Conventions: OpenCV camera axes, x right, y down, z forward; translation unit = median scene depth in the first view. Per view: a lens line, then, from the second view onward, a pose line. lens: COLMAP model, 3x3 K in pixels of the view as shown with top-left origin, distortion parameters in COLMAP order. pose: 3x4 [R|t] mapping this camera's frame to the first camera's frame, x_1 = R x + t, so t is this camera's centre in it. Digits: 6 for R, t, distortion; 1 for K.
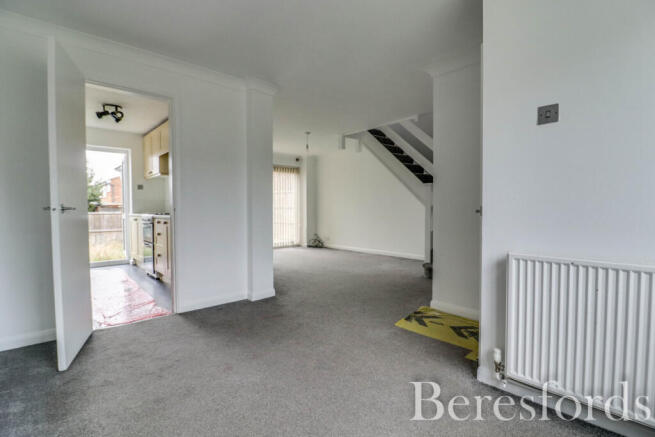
lens RADIAL K [[317.0, 0, 327.5], [0, 317.0, 218.5], [0, 0, 1]] dist [-0.027215, -0.000104]
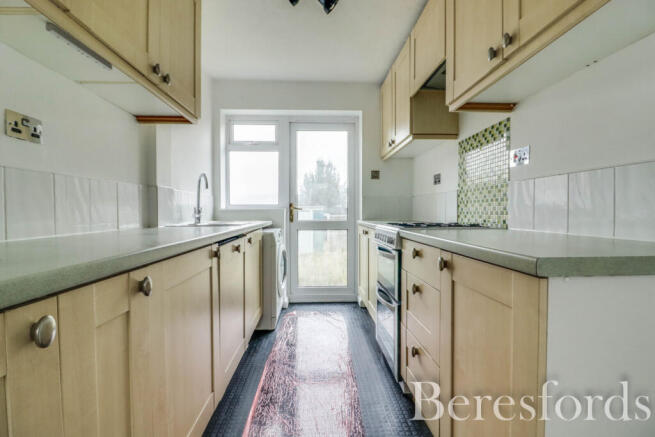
lens RADIAL K [[323.2, 0, 327.5], [0, 323.2, 218.5], [0, 0, 1]] dist [0.001857, 0.000128]
pose [[0.774630, 0.017521, -0.632172, -0.301248], [-0.024259, 0.999704, -0.002017, -0.019054], [0.631949, 0.016898, 0.774826, 0.509619]]
